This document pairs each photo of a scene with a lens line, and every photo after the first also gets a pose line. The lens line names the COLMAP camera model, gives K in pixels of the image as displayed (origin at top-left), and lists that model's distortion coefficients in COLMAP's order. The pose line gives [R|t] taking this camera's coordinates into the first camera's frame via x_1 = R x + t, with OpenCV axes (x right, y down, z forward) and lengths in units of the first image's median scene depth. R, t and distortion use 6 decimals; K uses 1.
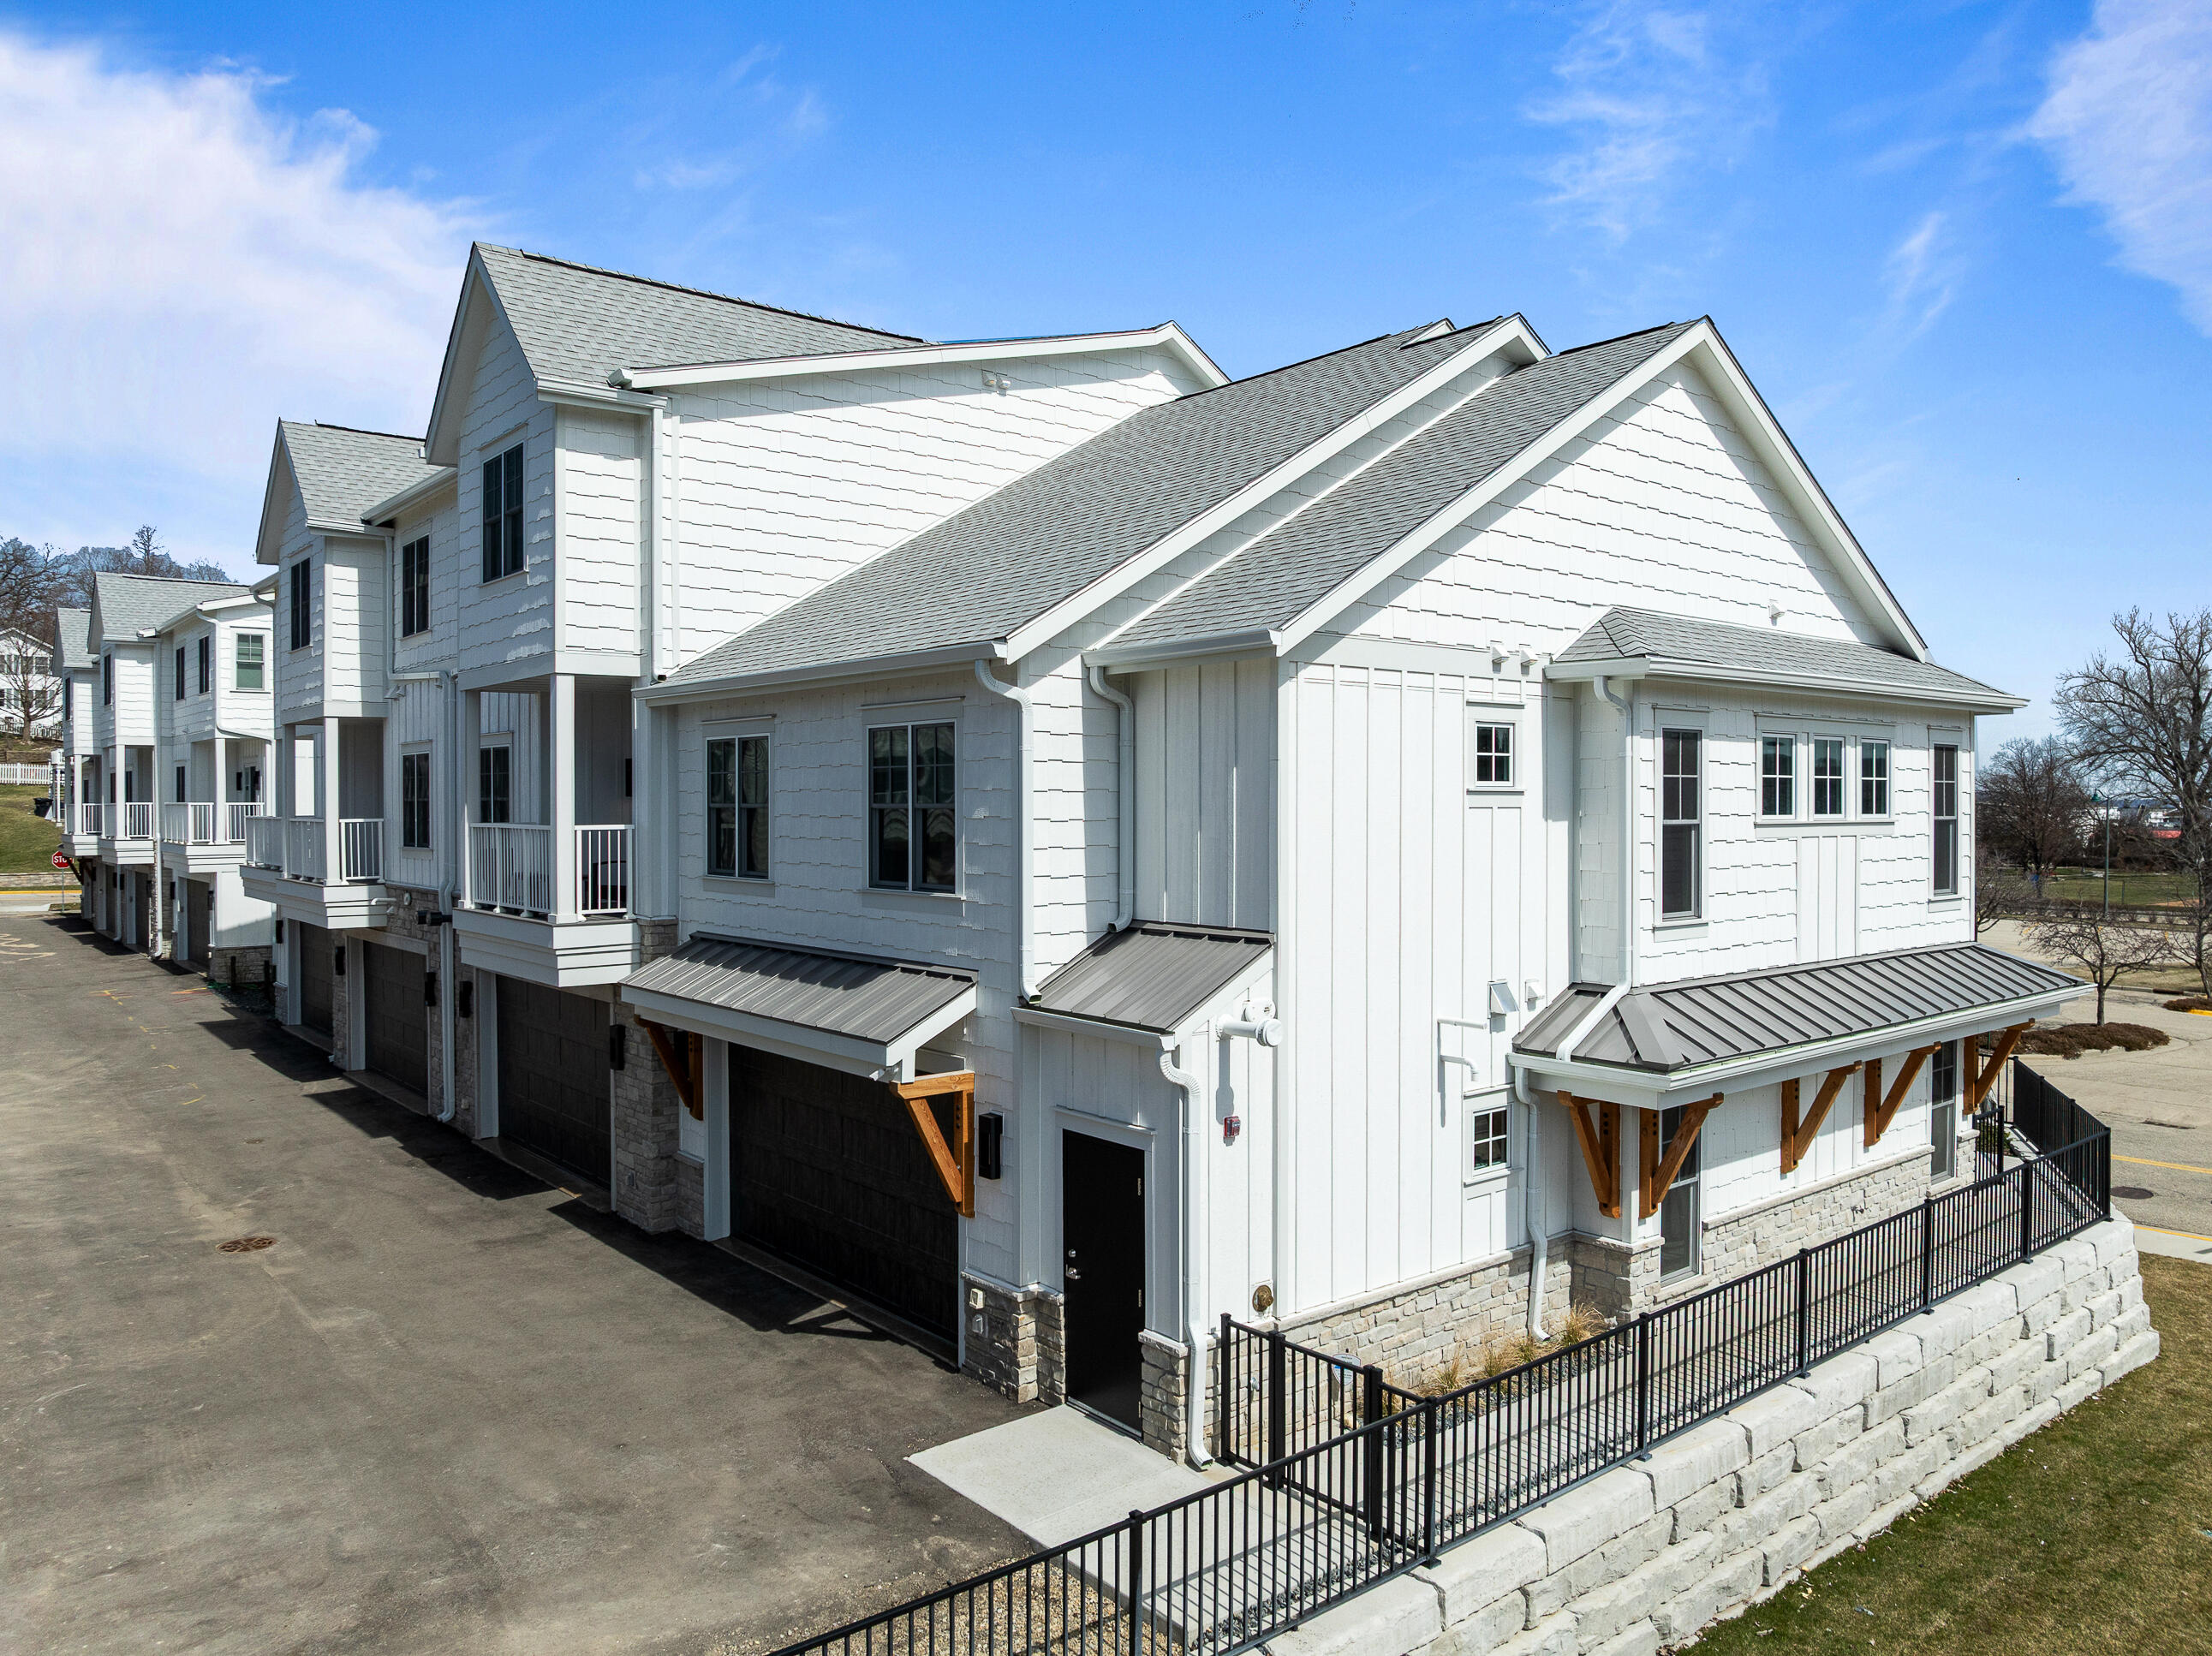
lens RADIAL K [[1556.6, 0, 1111.7], [0, 1556.6, 832.0], [0, 0, 1]] dist [-0.031602, -0.006846]
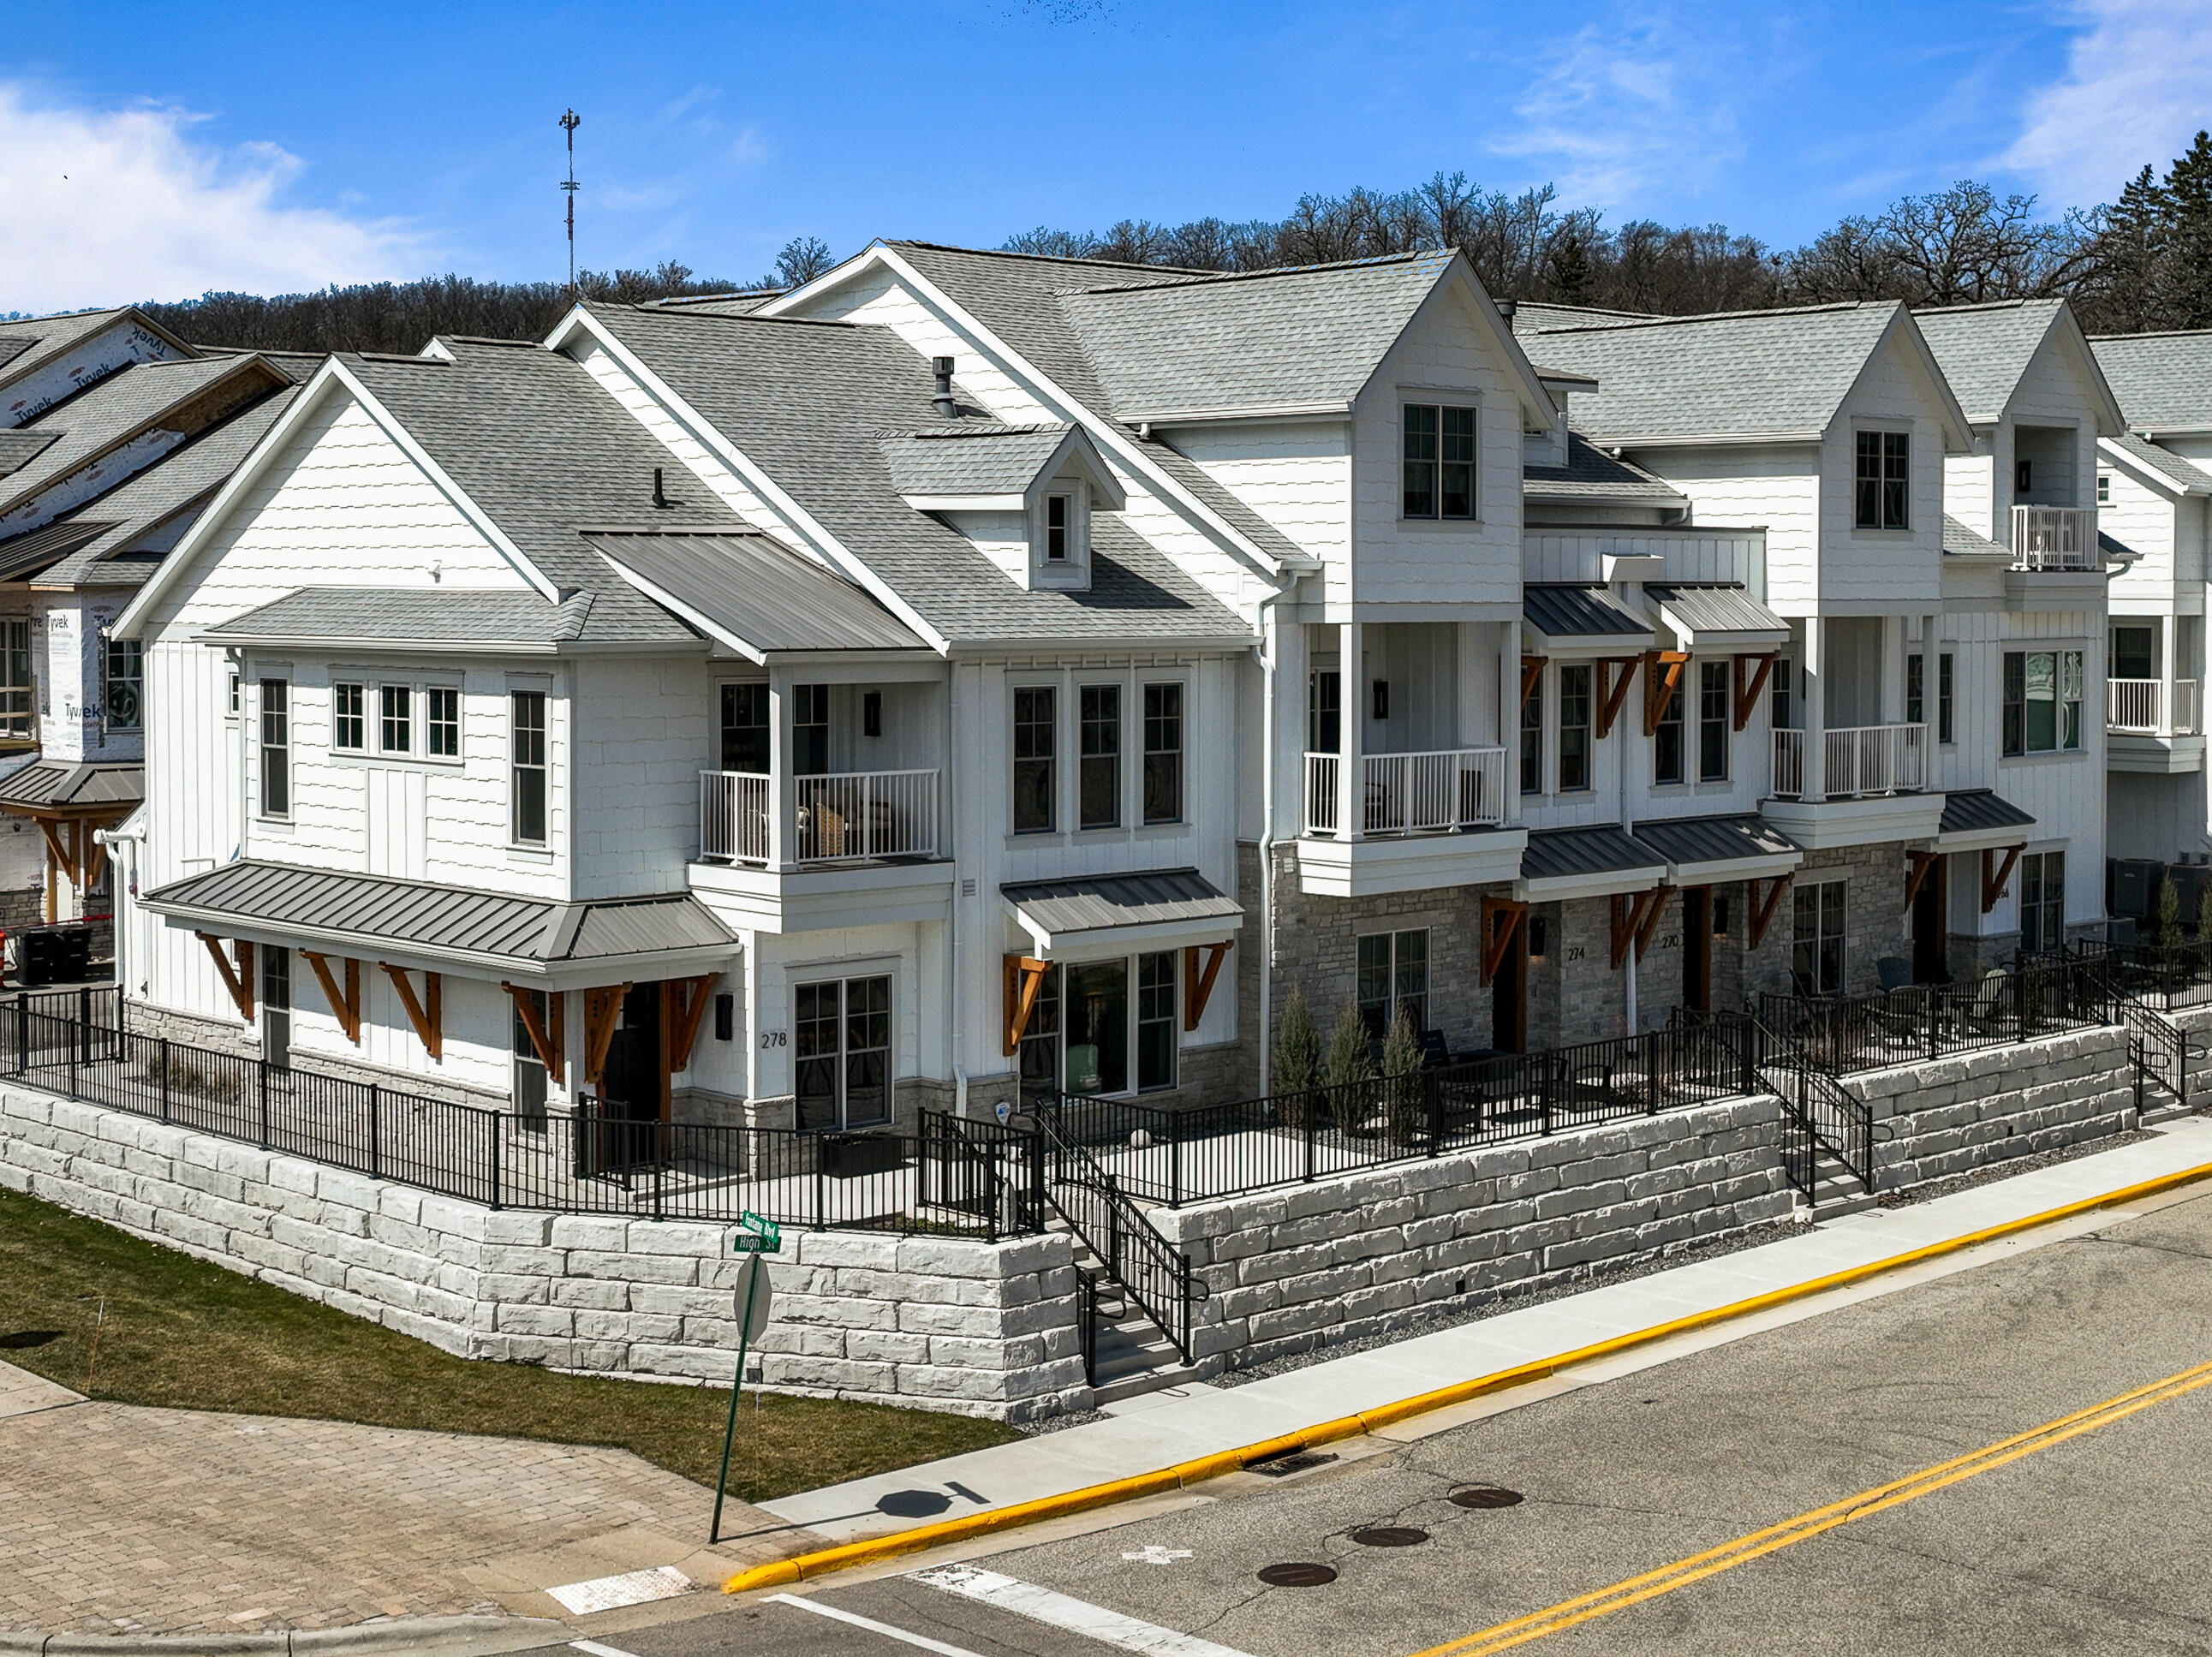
lens RADIAL K [[3153.0, 0, 1167.1], [0, 3153.0, 682.9], [0, 0, 1]] dist [0.002378, 0.025707]
pose [[0.090556, 0.034340, -0.995299, 2.889689], [-0.021327, 0.999243, 0.032536, -0.152796], [0.995663, 0.018281, 0.091220, 1.377385]]
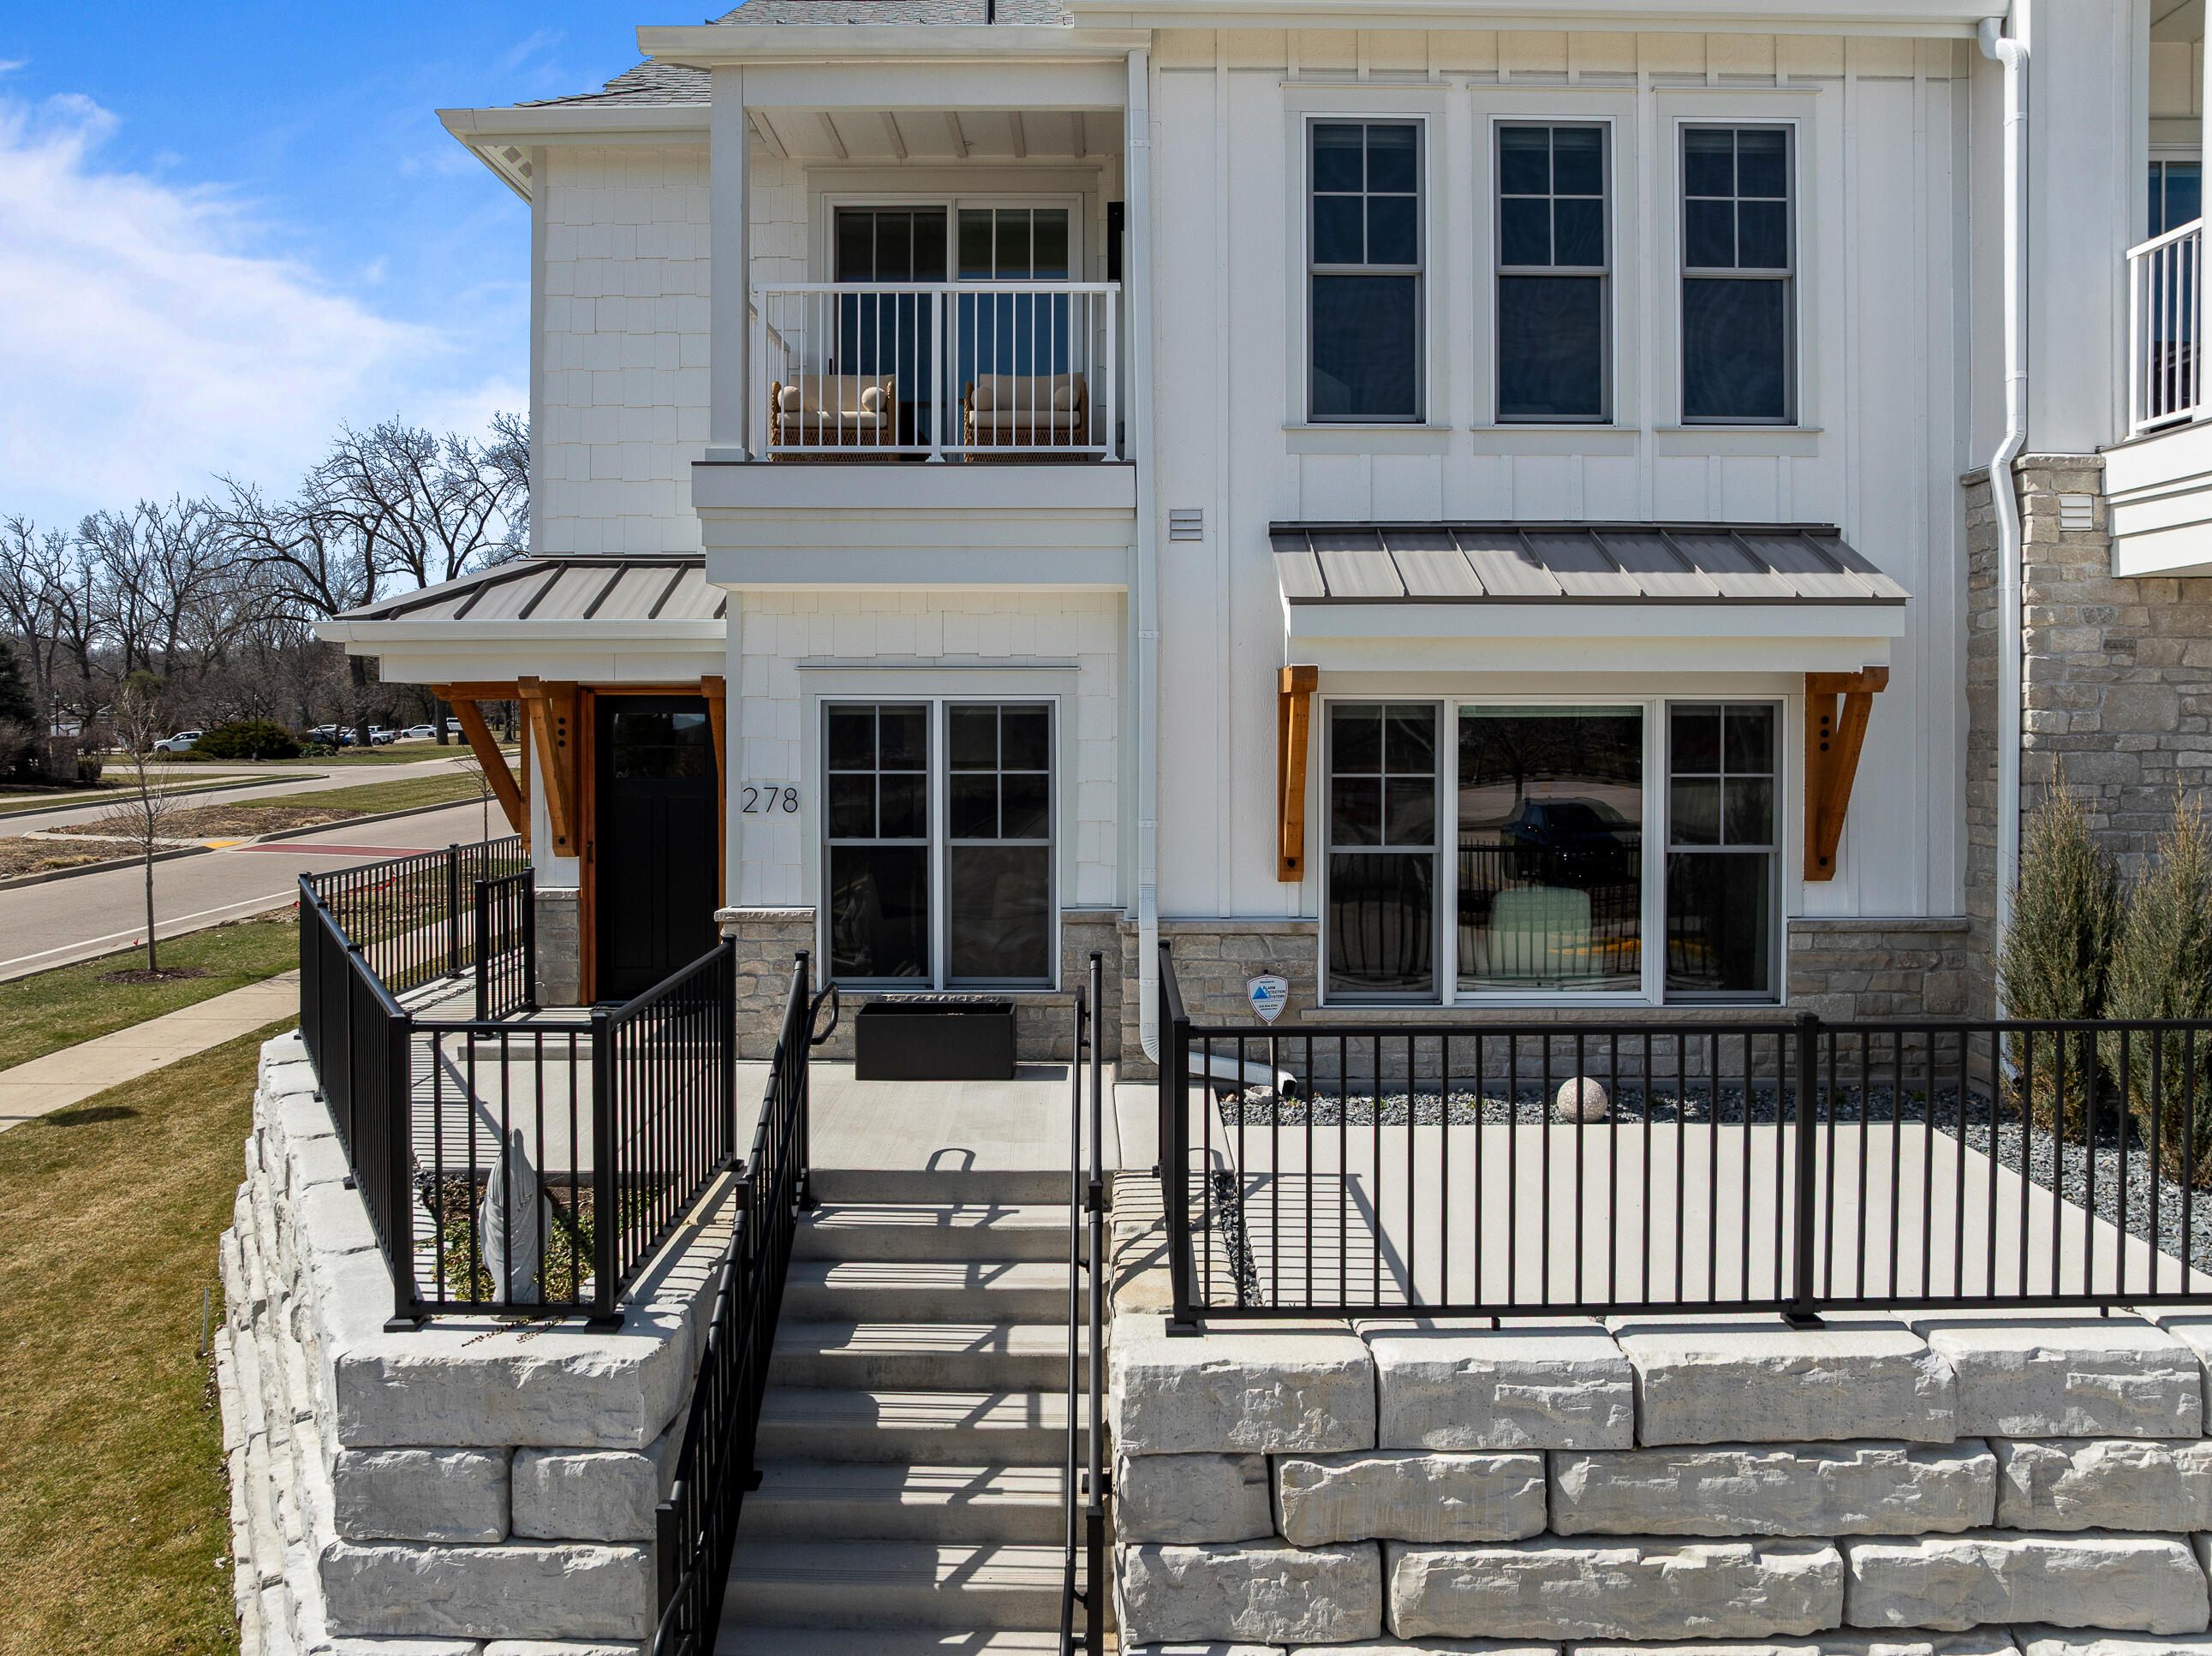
lens RADIAL K [[1587.5, 0, 1110.1], [0, 1587.5, 742.7], [0, 0, 1]] dist [-0.045669, 0.020161]
pose [[-0.630975, 0.011861, -0.775712, 1.021174], [-0.013139, 0.999576, 0.025971, 0.141579], [0.775692, 0.026579, -0.630552, 1.788459]]
